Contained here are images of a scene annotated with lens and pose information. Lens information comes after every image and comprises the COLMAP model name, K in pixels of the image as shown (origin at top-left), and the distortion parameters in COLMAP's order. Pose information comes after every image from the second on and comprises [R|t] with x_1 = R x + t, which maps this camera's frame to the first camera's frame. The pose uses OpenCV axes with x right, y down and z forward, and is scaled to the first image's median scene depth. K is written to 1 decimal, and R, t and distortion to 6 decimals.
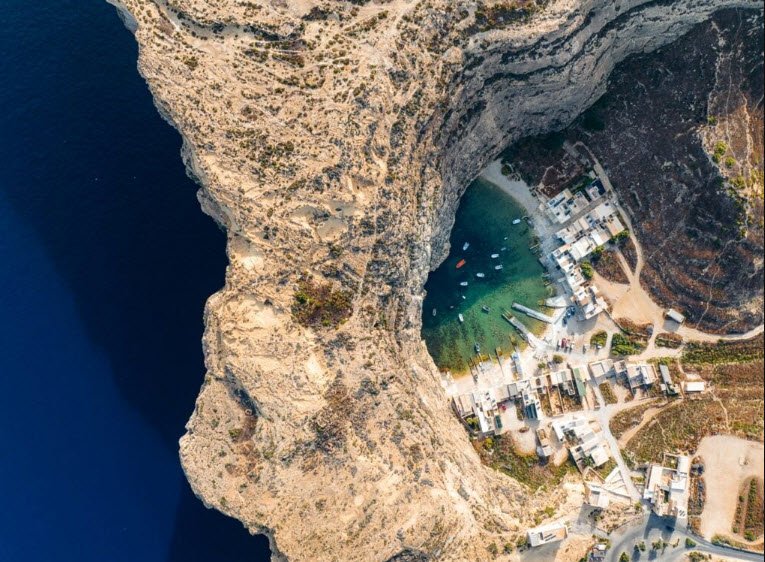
lens RADIAL K [[742.0, 0, 382.5], [0, 742.0, 281.0], [0, 0, 1]] dist [-0.008283, -0.006516]
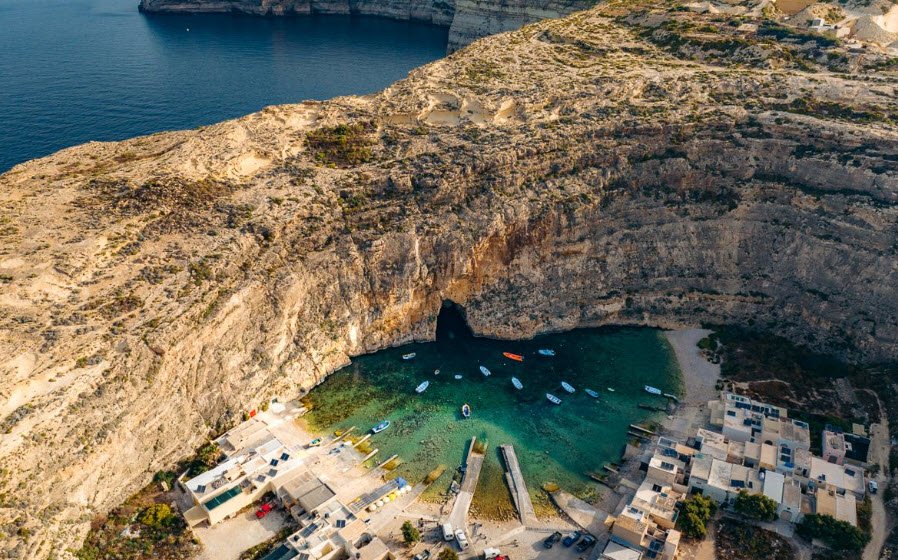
lens RADIAL K [[741.8, 0, 449.0], [0, 741.8, 280.0], [0, 0, 1]] dist [-0.034000, -0.001131]
pose [[0.496409, 0.245318, -0.832705, 0.547200], [-0.868089, 0.140676, -0.476059, 0.278582], [0.000355, 0.959182, 0.282791, 0.873950]]
